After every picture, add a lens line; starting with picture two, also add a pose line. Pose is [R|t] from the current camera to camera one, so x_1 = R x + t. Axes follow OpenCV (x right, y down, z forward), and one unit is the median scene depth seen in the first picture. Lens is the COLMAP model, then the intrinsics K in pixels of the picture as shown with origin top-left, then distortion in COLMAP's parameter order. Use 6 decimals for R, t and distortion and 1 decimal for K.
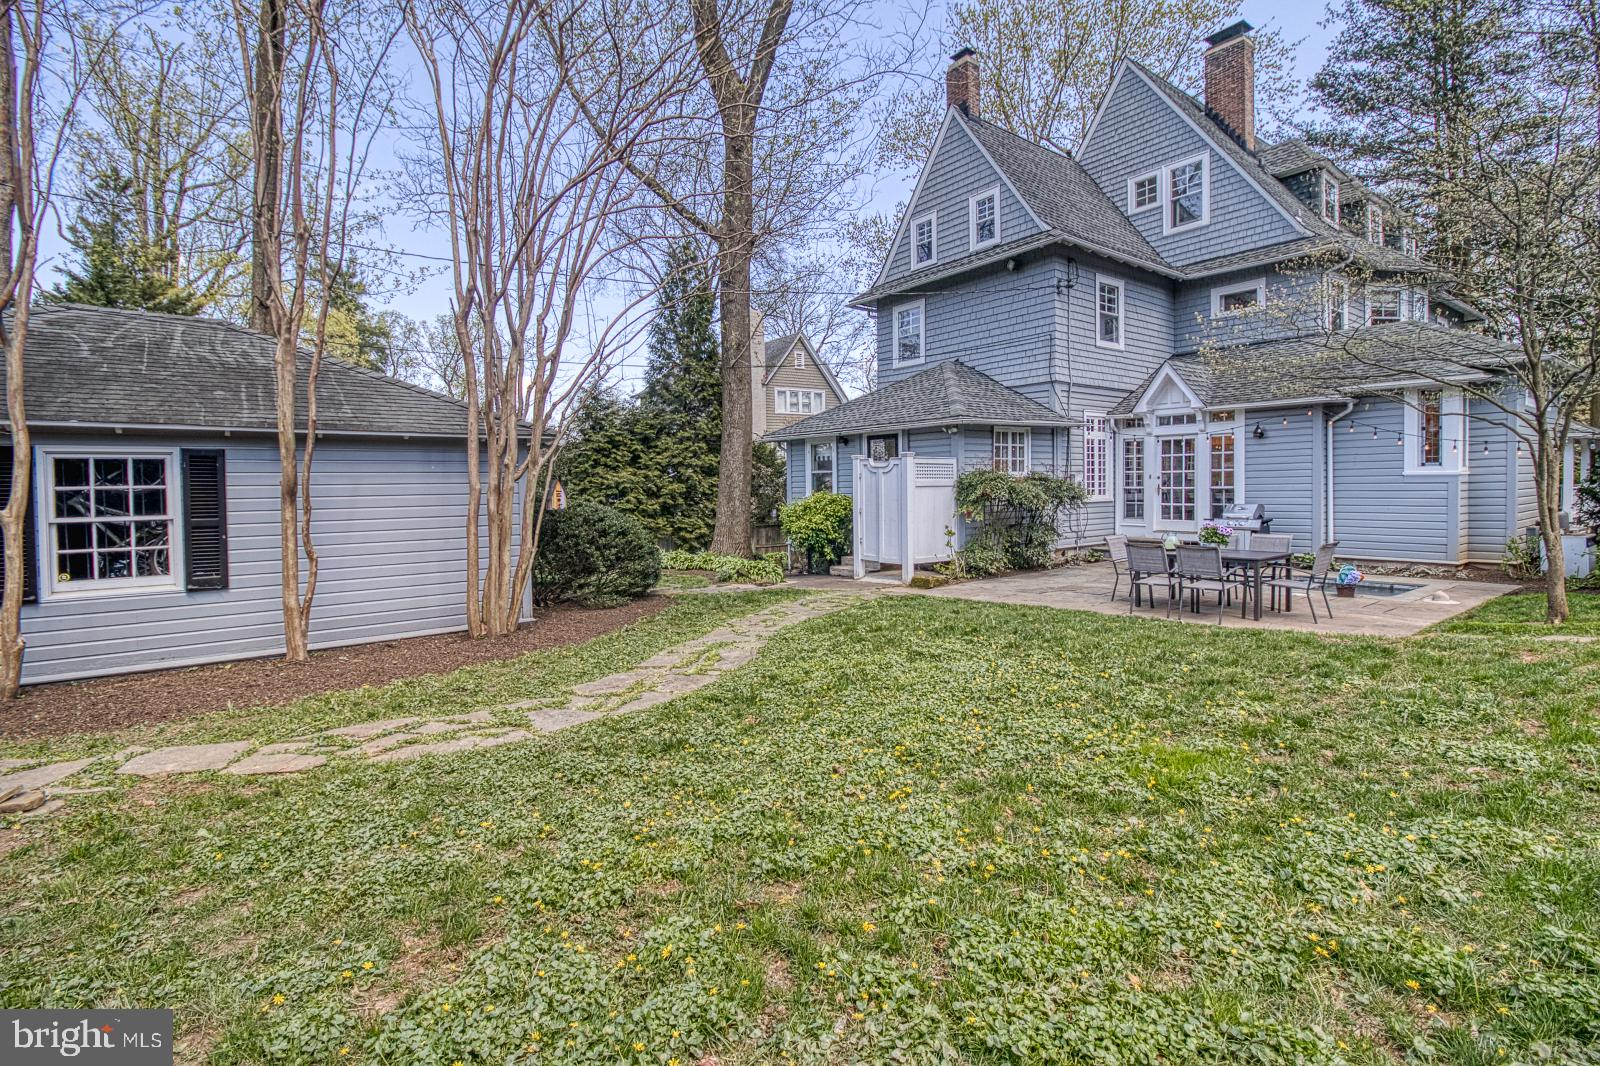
lens RADIAL K [[755.1, 0, 780.3], [0, 755.1, 513.1], [0, 0, 1]] dist [-0.005528, -0.004786]
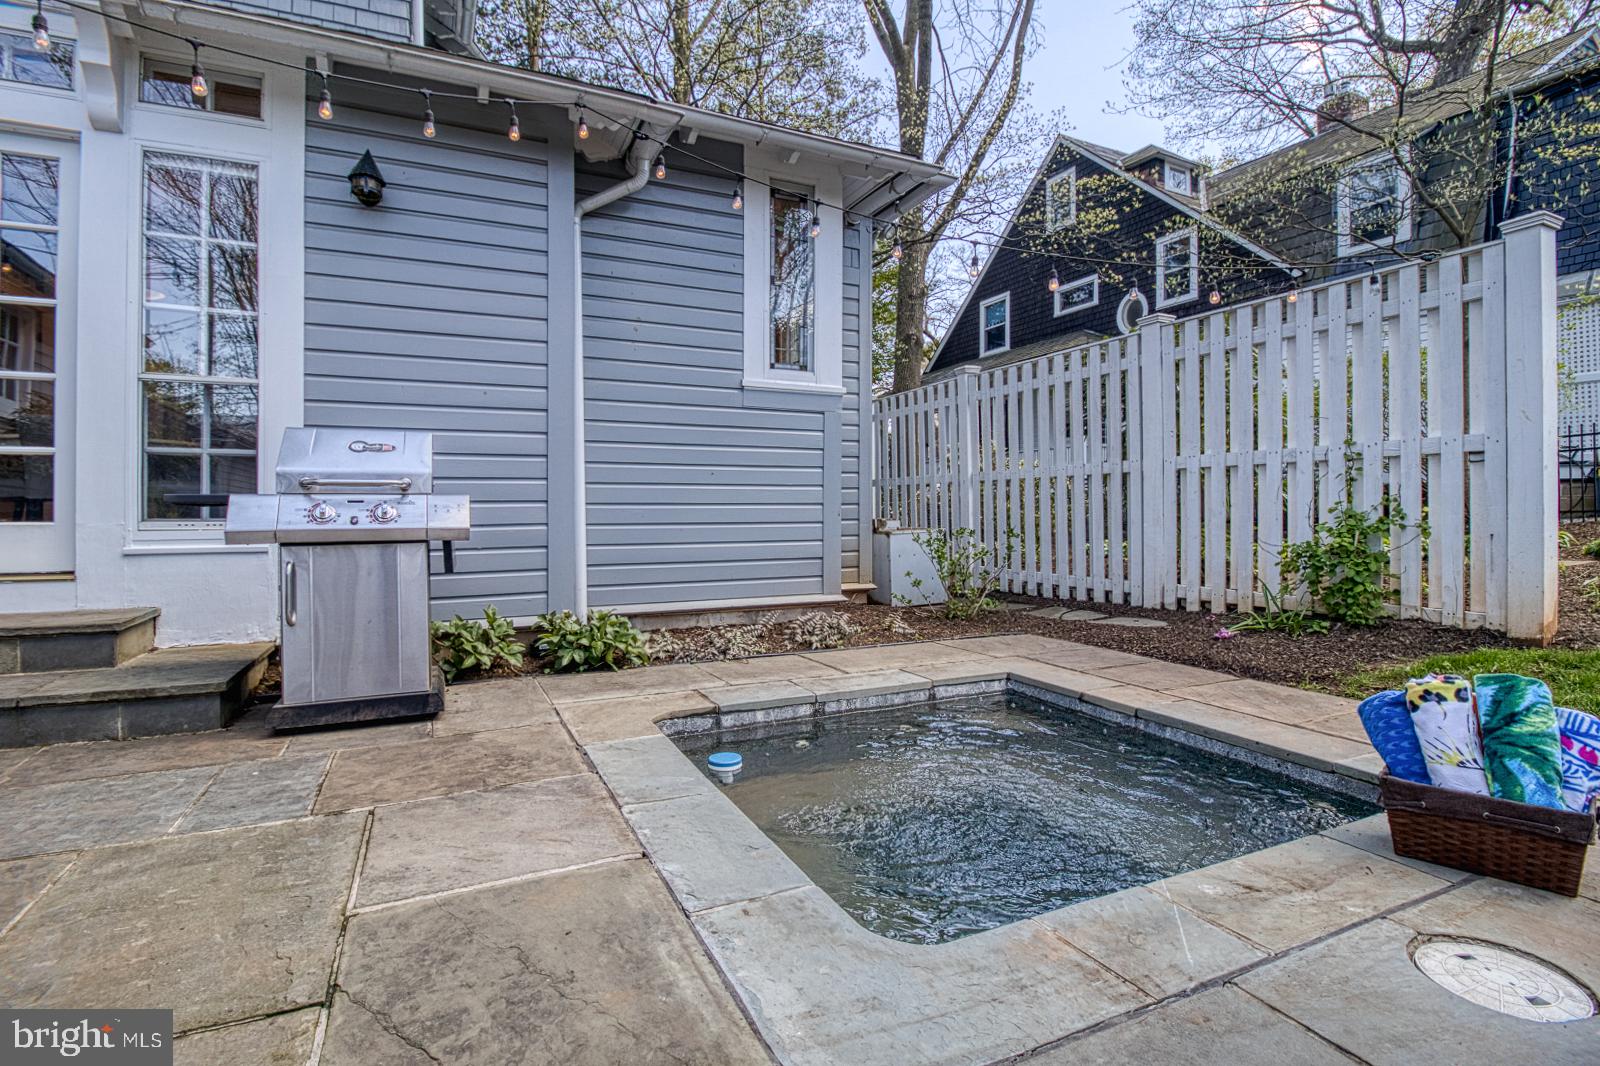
lens RADIAL K [[720.5, 0, 805.7], [0, 720.5, 509.7], [0, 0, 1]] dist [-0.005401, -0.003718]
pose [[0.181133, 0.007988, 0.983426, 0.379644], [0.030335, 0.999446, -0.013705, 0.016820], [-0.982991, 0.032315, 0.180790, 0.737996]]
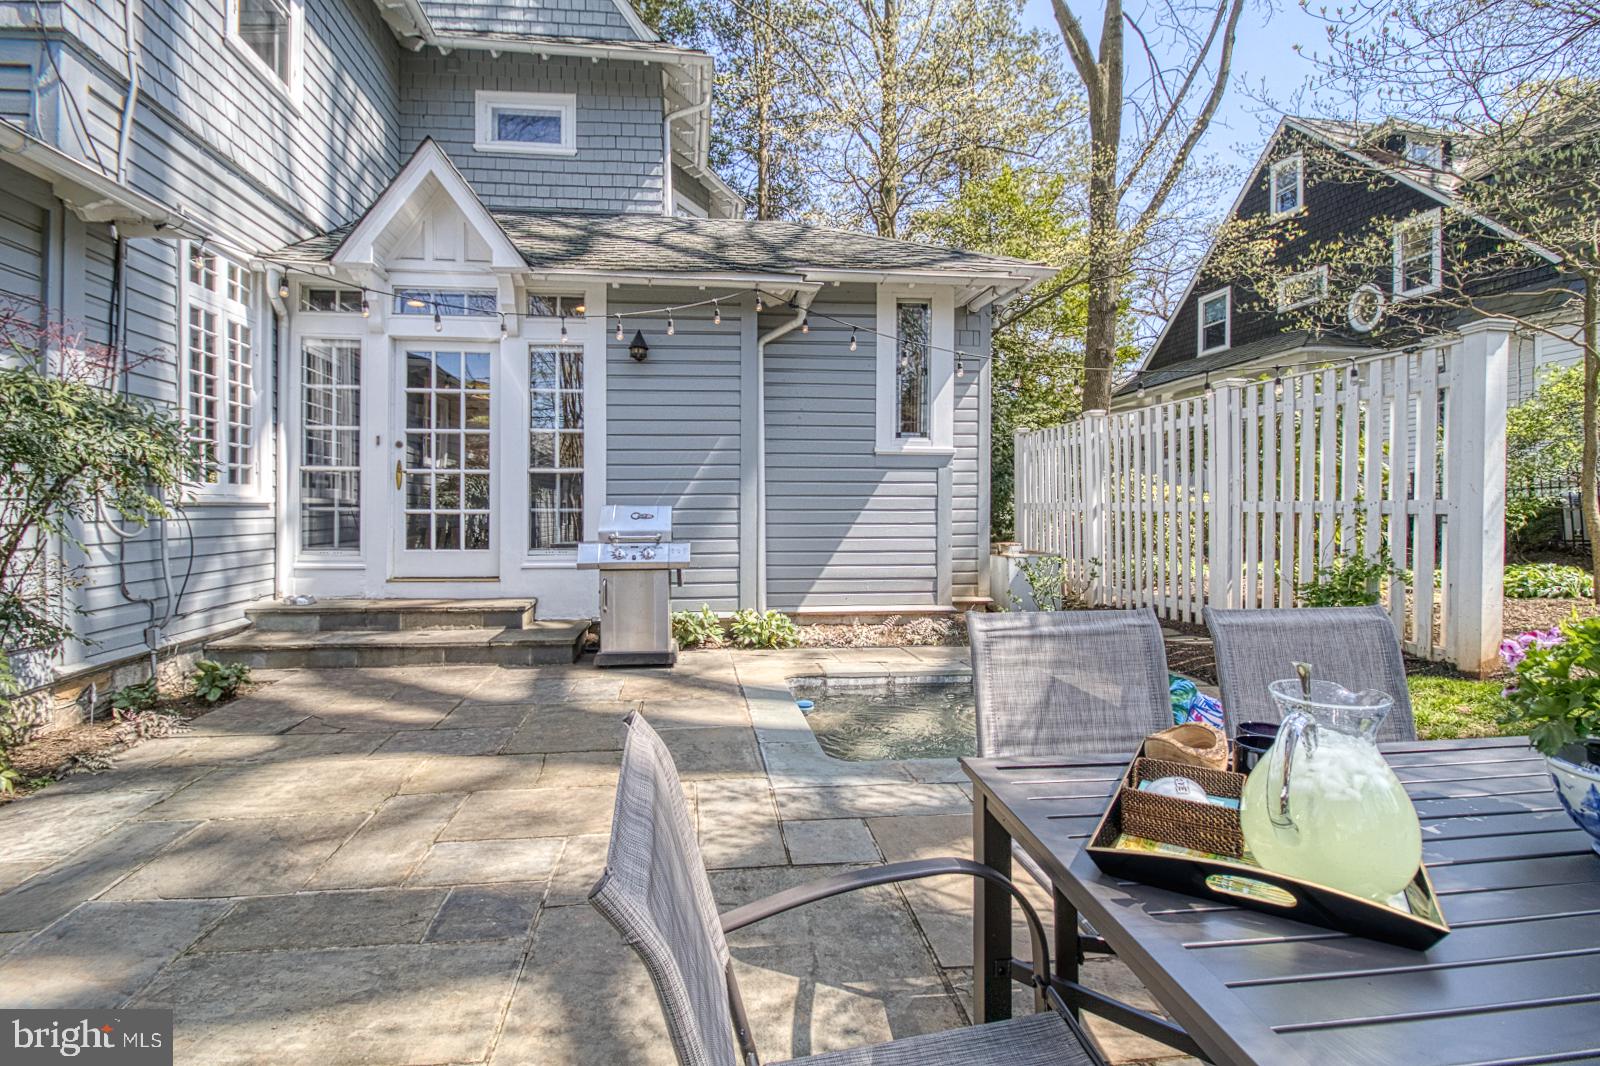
lens RADIAL K [[755.1, 0, 800.4], [0, 755.1, 499.2], [0, 0, 1]] dist [-0.005528, -0.004786]
pose [[0.484493, 0.010650, 0.874730, 0.262801], [0.021481, 0.999480, -0.024066, -0.003762], [-0.874531, 0.030450, 0.484012, 0.640124]]
